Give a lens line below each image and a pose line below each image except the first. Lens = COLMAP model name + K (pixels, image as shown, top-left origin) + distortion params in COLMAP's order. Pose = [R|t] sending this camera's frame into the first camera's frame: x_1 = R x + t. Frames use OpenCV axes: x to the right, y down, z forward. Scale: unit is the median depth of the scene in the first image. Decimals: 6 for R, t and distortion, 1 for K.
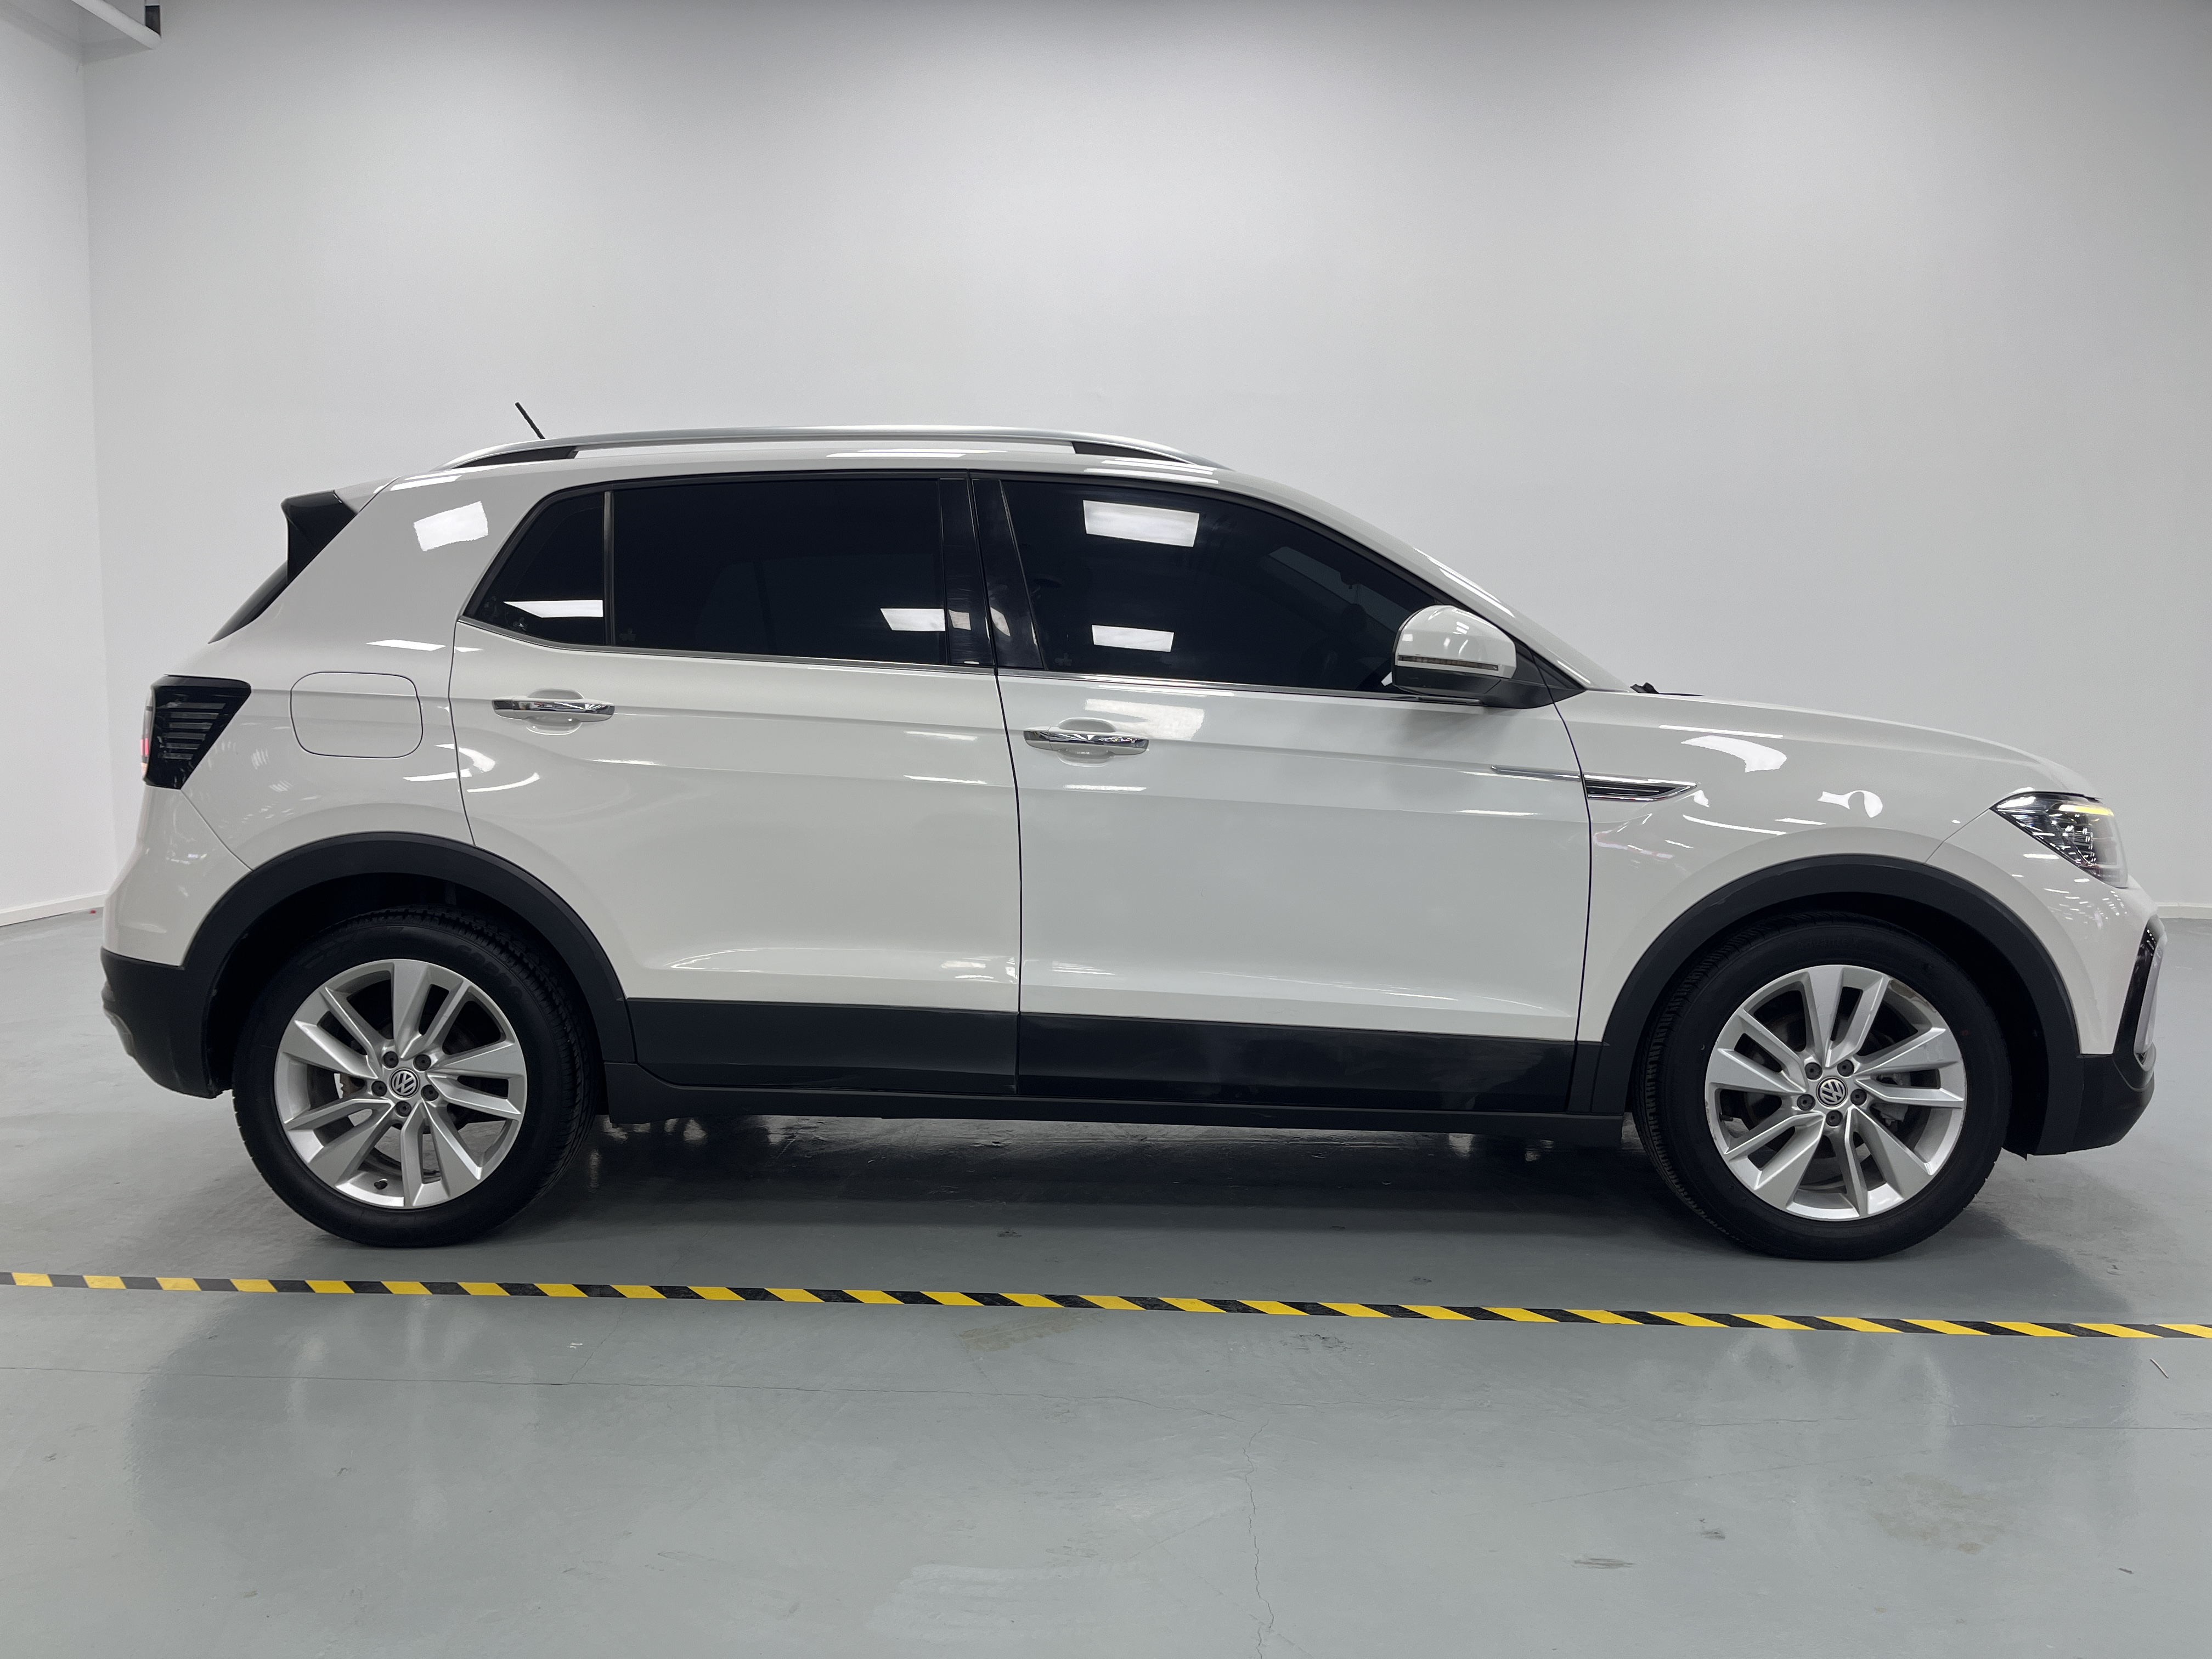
lens RADIAL K [[1698.2, 0, 1105.1], [0, 1698.2, 836.1], [0, 0, 1]] dist [0.058145, -0.103561]
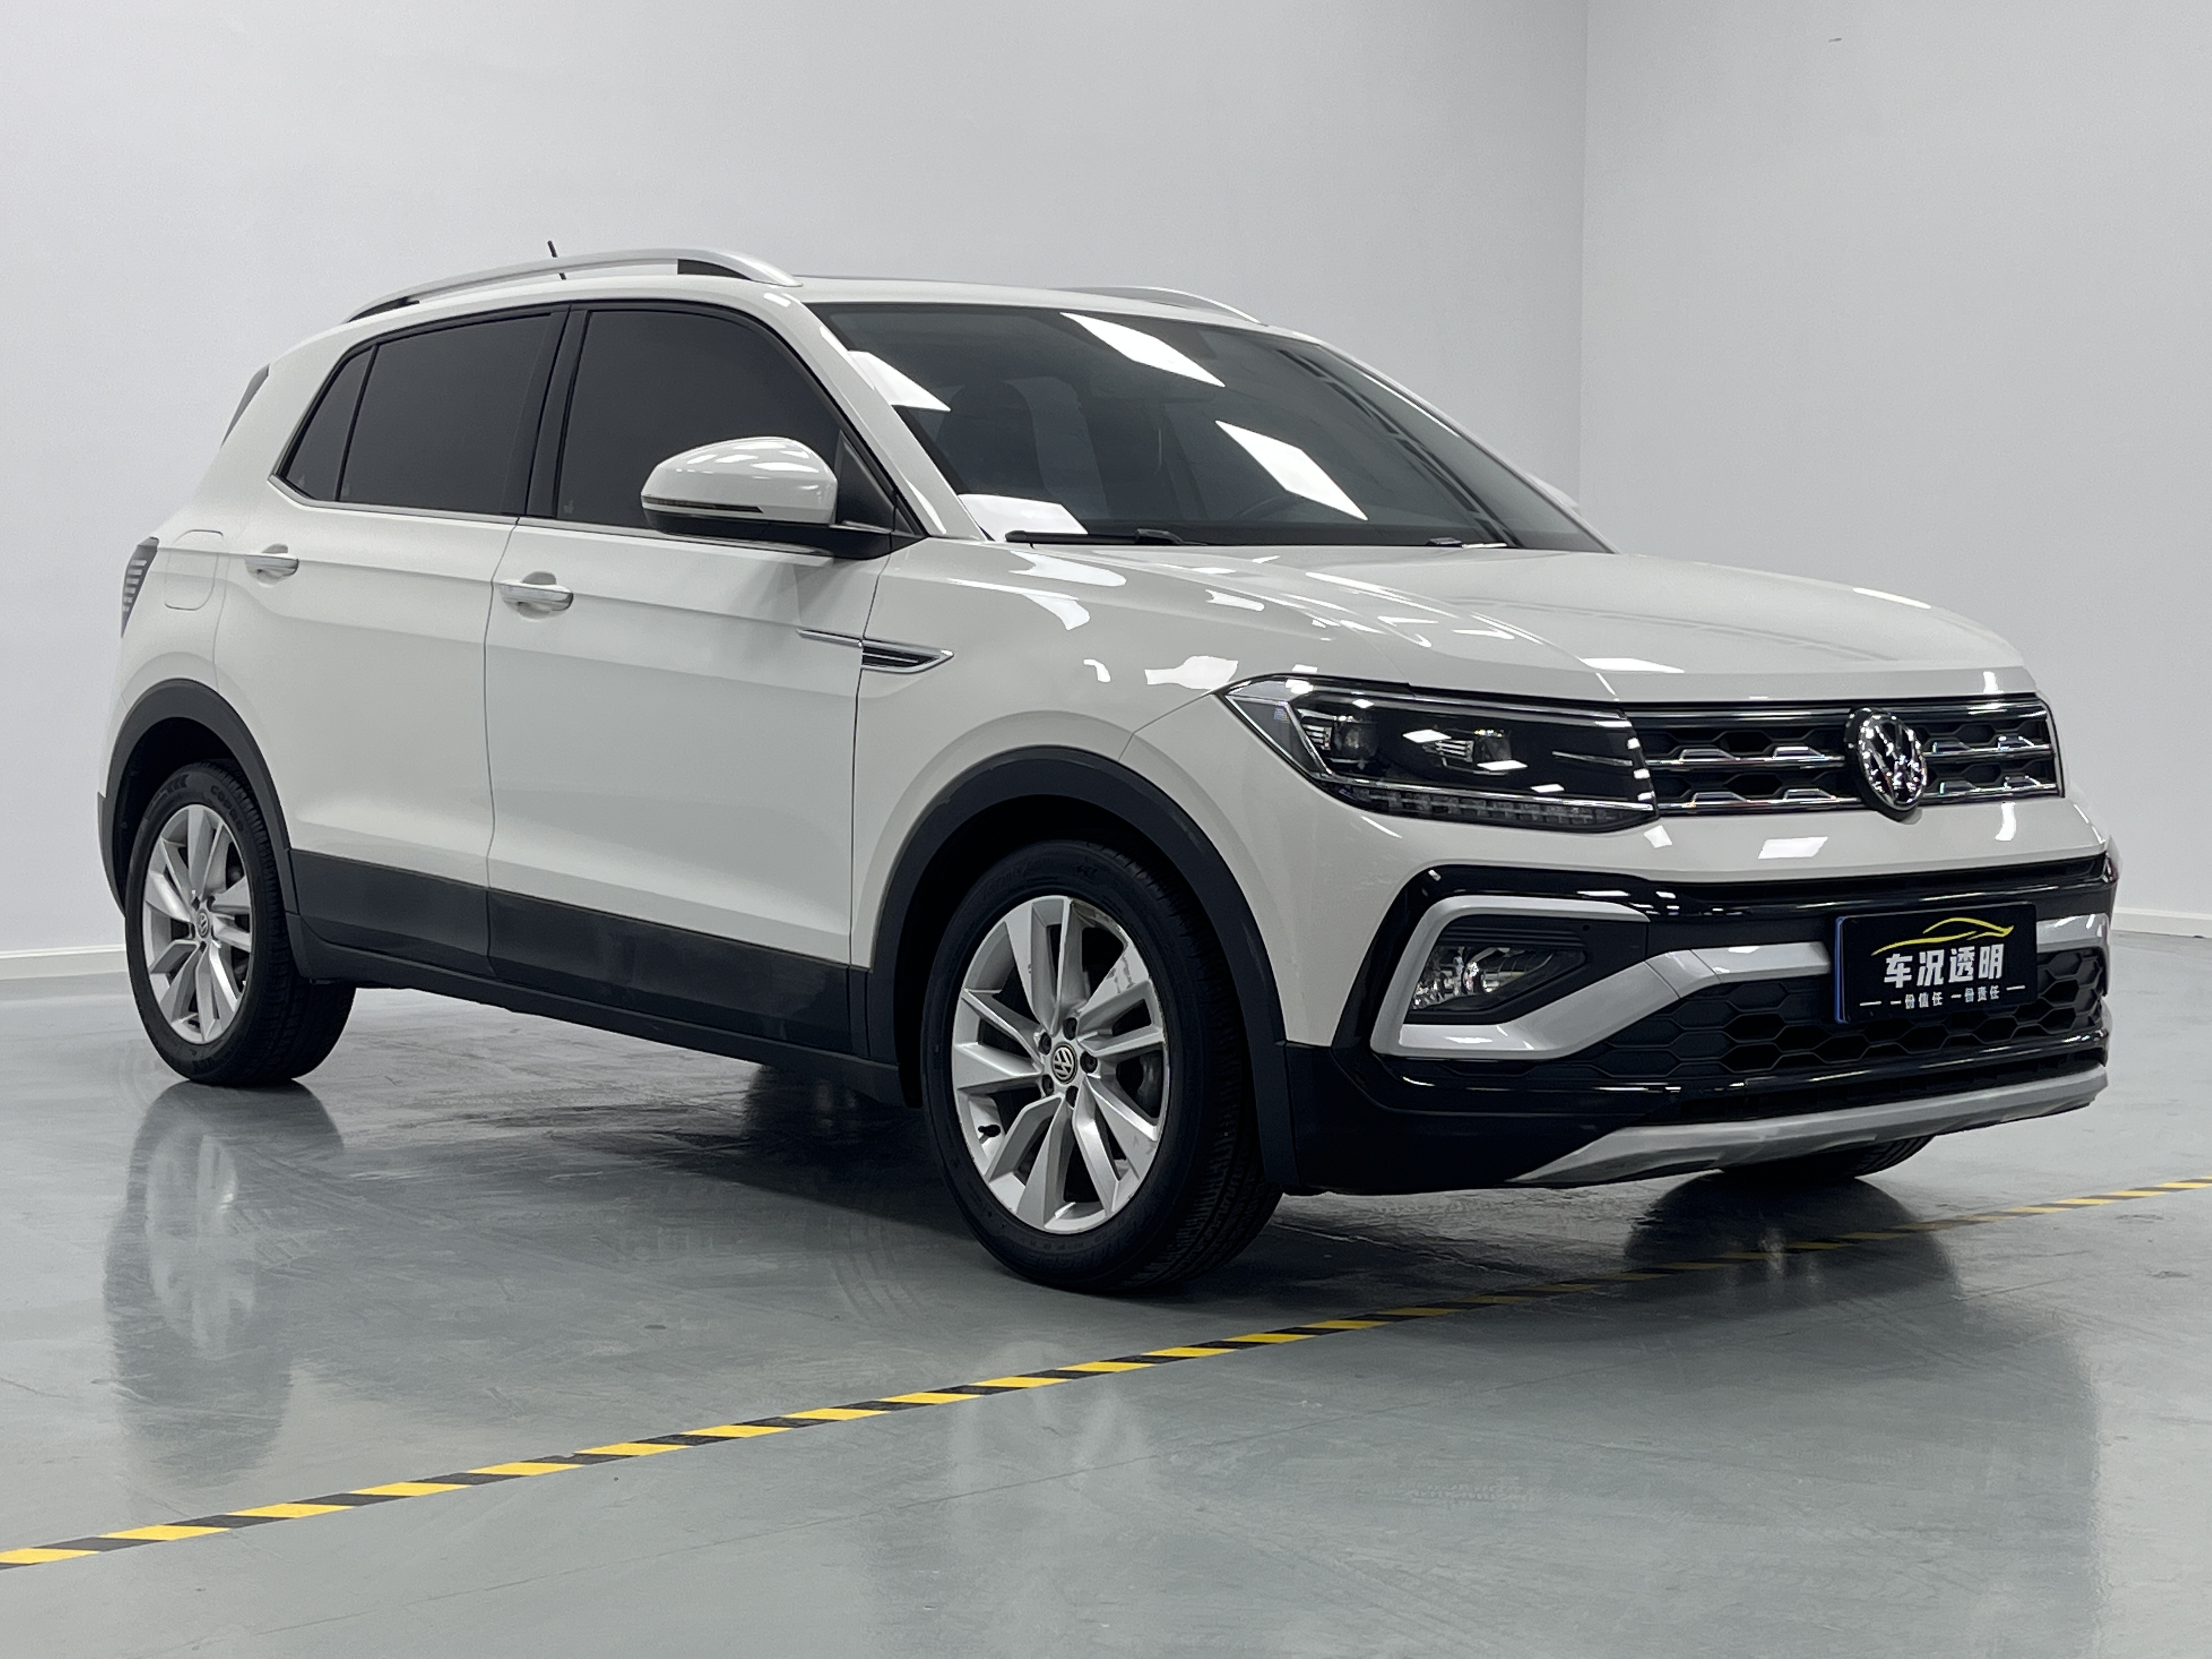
lens RADIAL K [[3382.9, 0, 1106.0], [0, 3382.9, 829.5], [0, 0, 1]] dist [0.168597, -0.069540]
pose [[0.682605, 0.052001, -0.728935, 1.521805], [-0.070106, 0.997524, 0.005511, 0.037303], [0.727417, 0.047340, 0.684561, -0.025864]]
